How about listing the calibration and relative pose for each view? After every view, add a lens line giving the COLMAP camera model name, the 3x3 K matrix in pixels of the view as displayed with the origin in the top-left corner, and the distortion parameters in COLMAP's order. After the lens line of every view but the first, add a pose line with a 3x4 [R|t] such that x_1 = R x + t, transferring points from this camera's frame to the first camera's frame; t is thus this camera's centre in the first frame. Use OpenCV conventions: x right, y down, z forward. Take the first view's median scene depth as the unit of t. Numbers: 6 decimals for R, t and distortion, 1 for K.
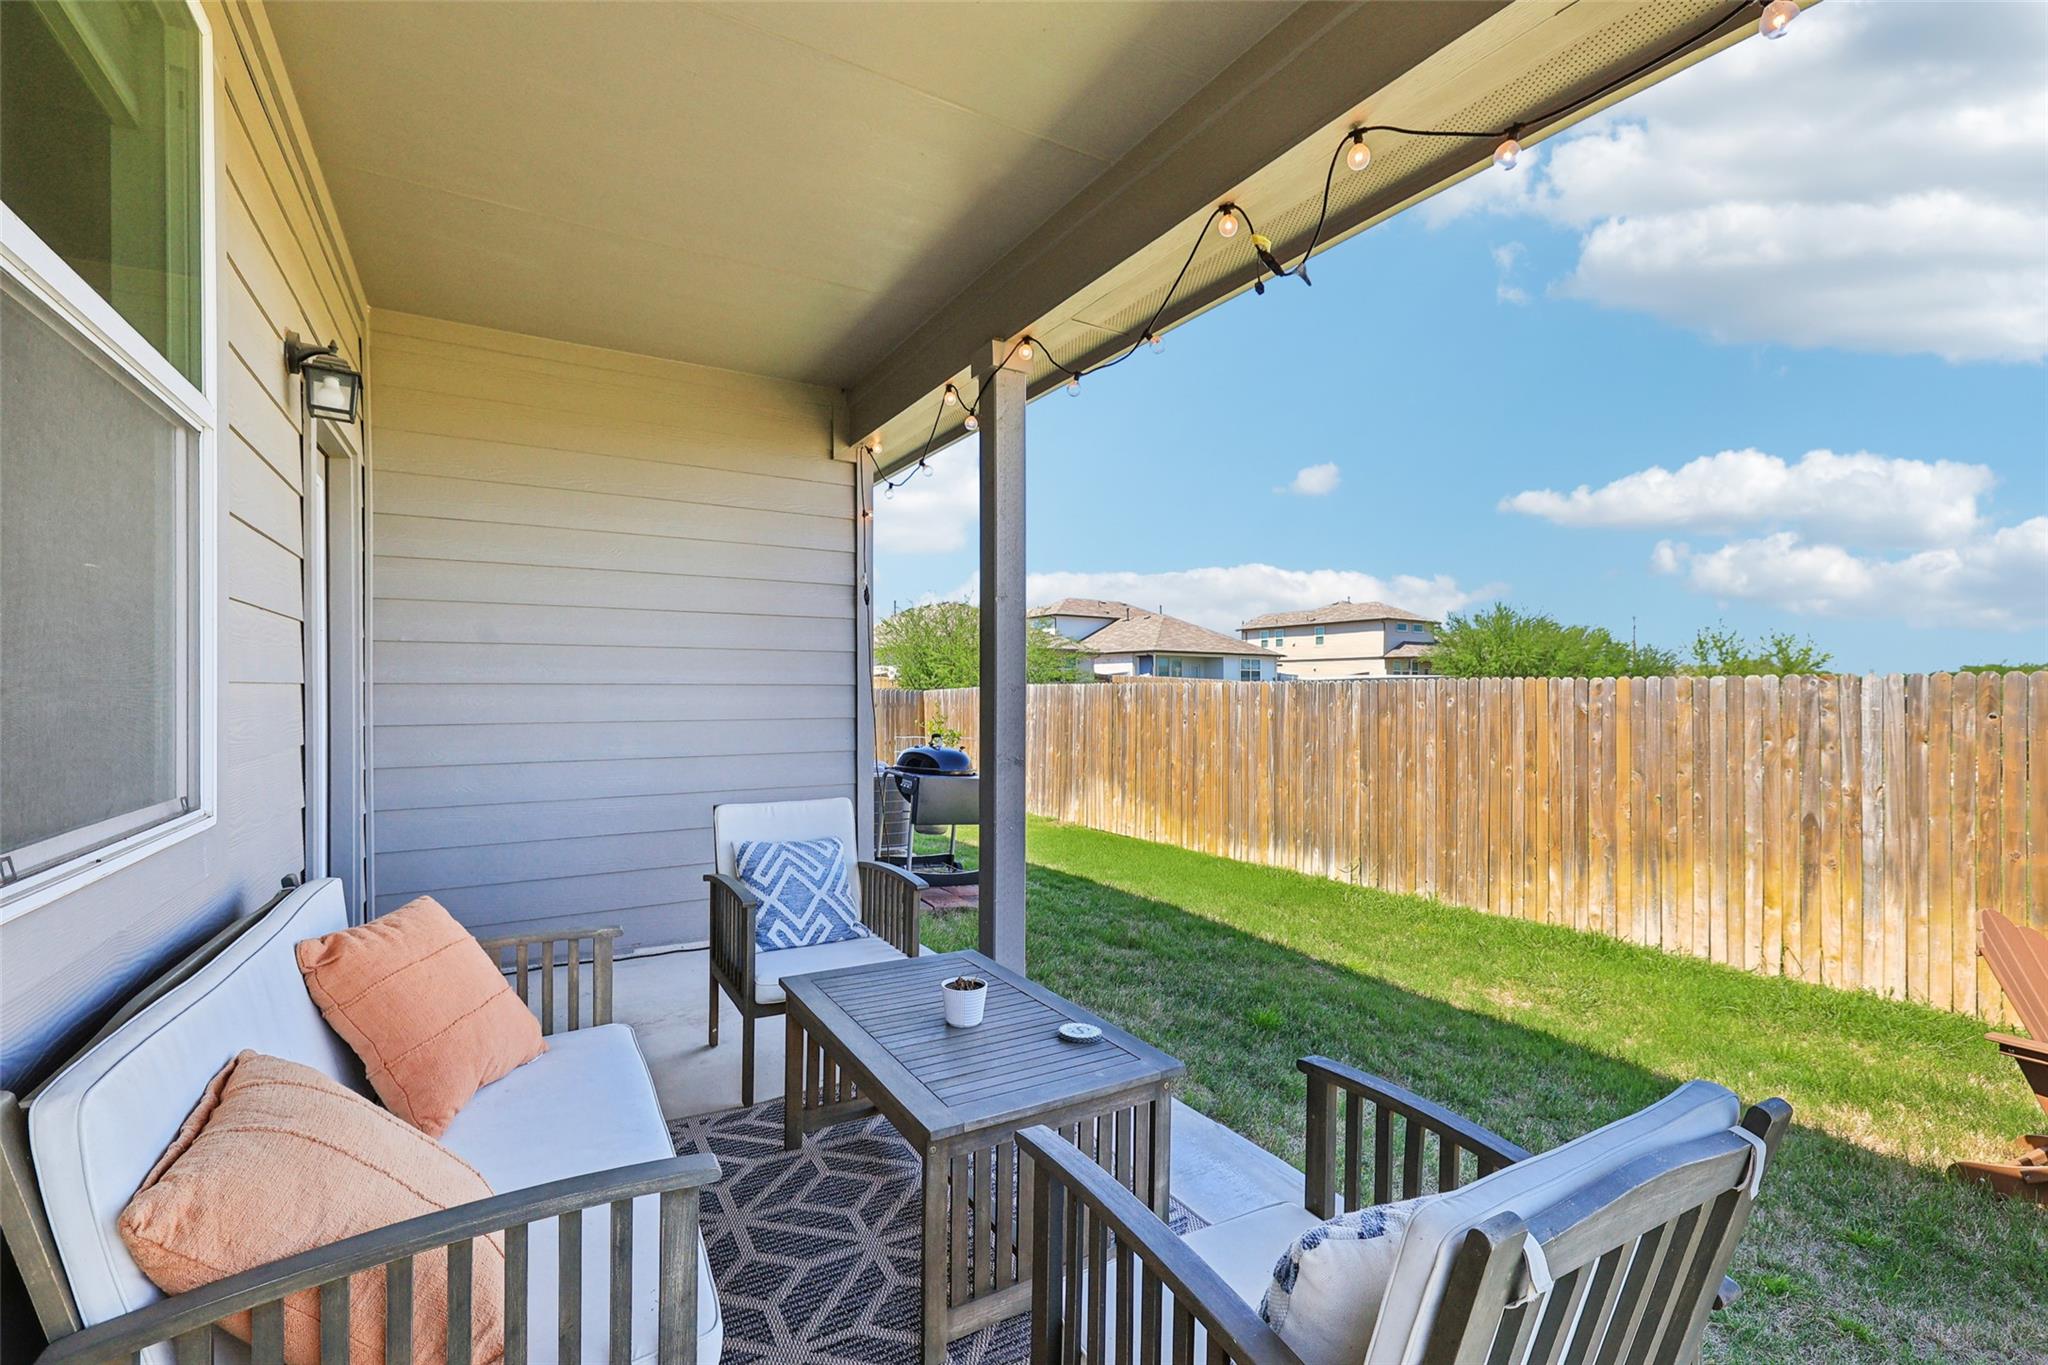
lens RADIAL K [[874.8, 0, 1024.0], [0, 874.8, 682.5], [0, 0, 1]] dist [-0.000070, 0.000348]
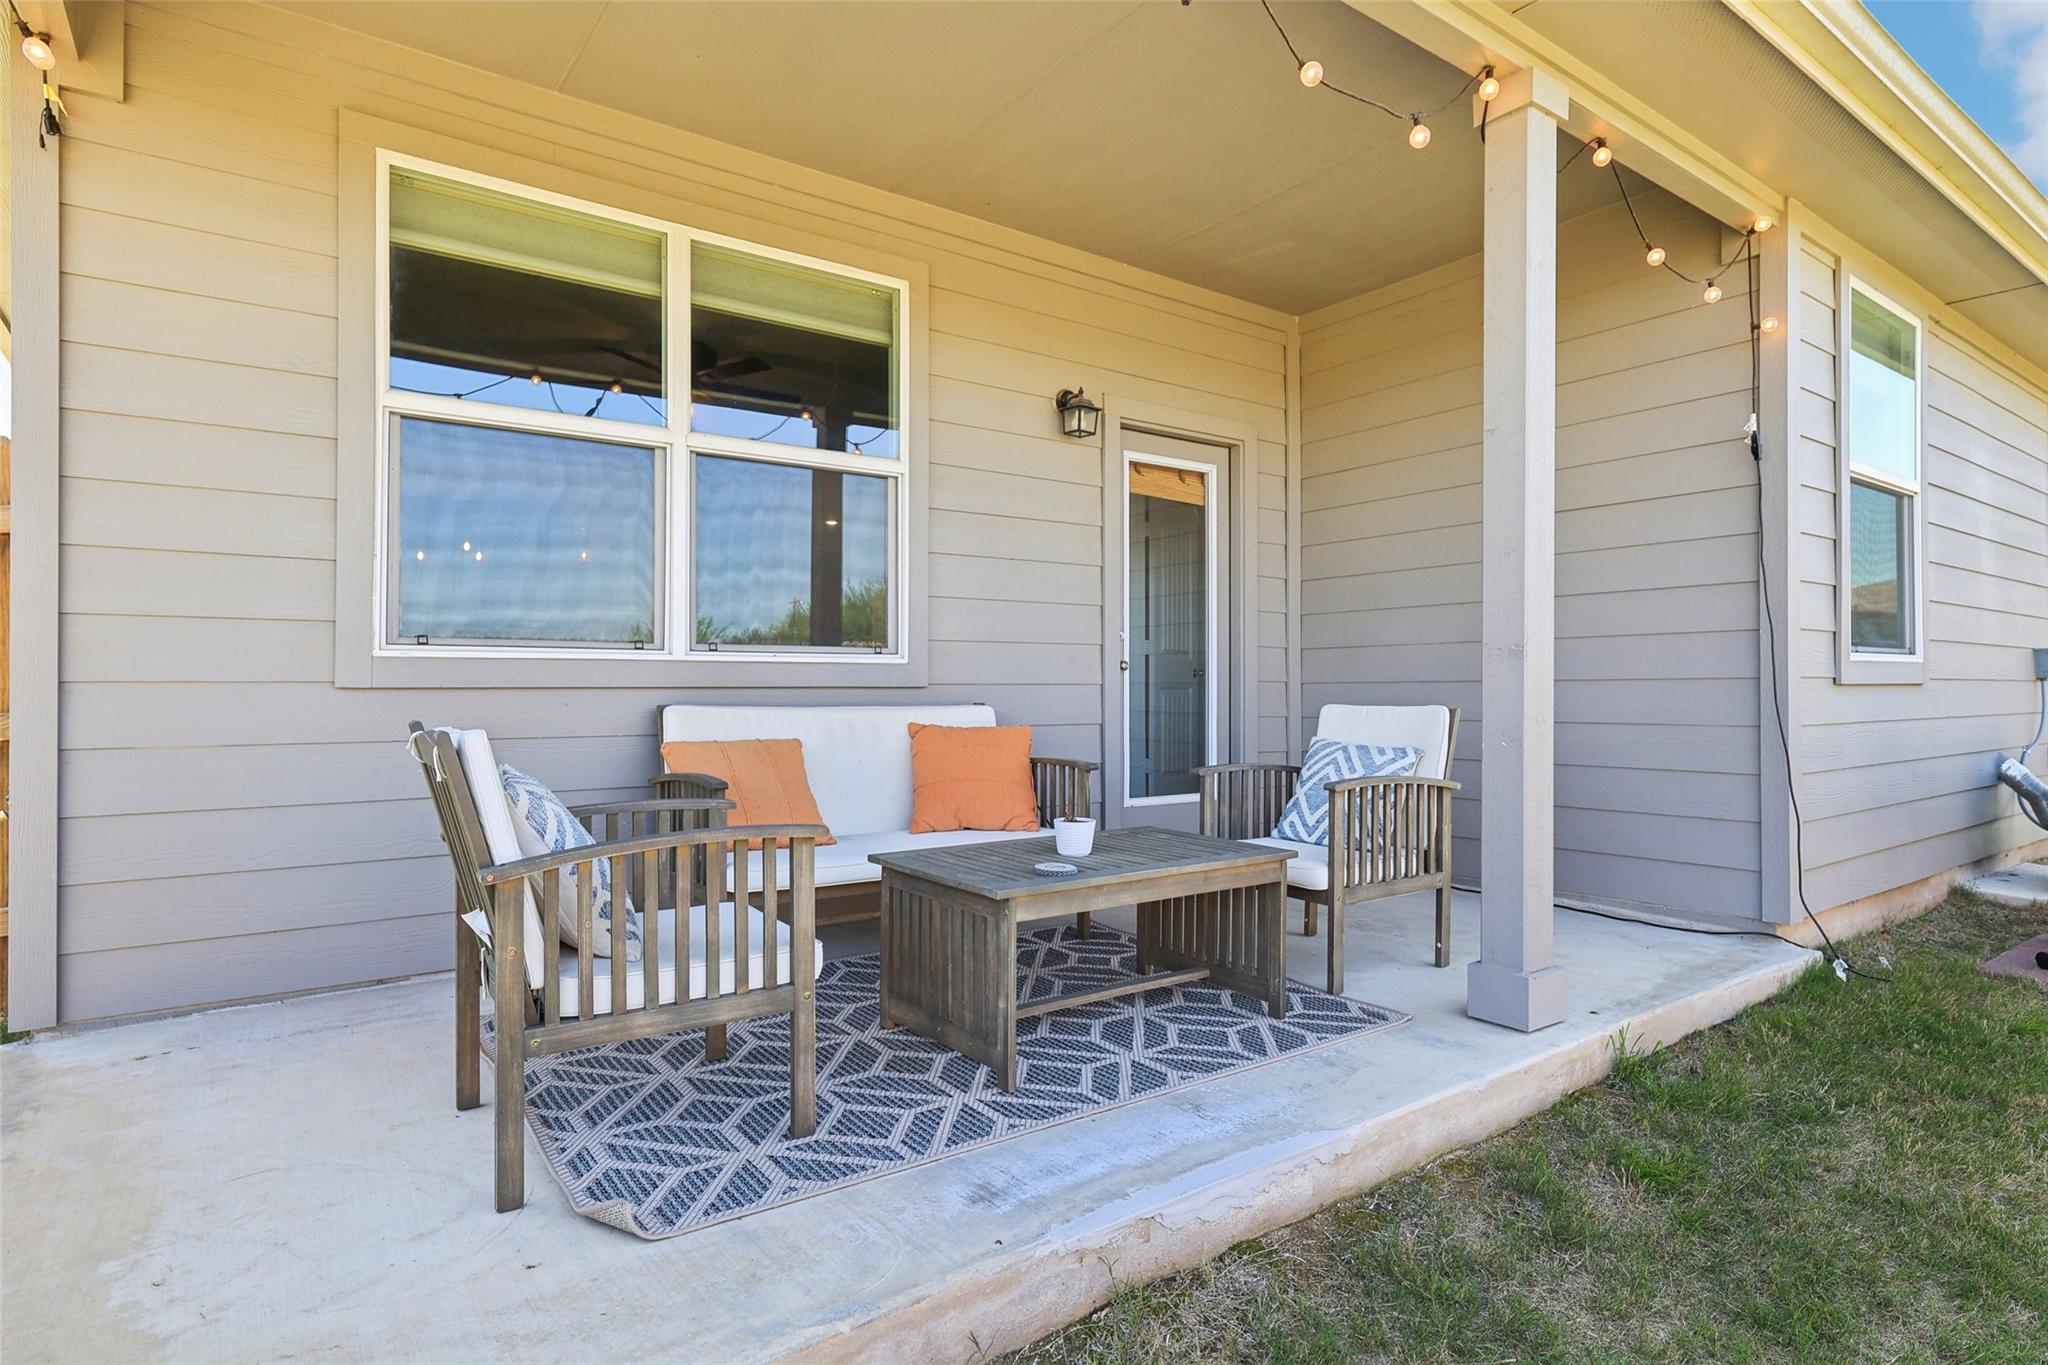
lens RADIAL K [[1110.8, 0, 1024.0], [0, 1110.8, 682.5], [0, 0, 1]] dist [-0.001918, -0.000190]
pose [[0.105453, -0.000517, -0.994424, 0.984099], [0.002862, 0.999996, -0.000216, 0.120175], [0.994420, -0.002824, 0.105455, 0.550534]]
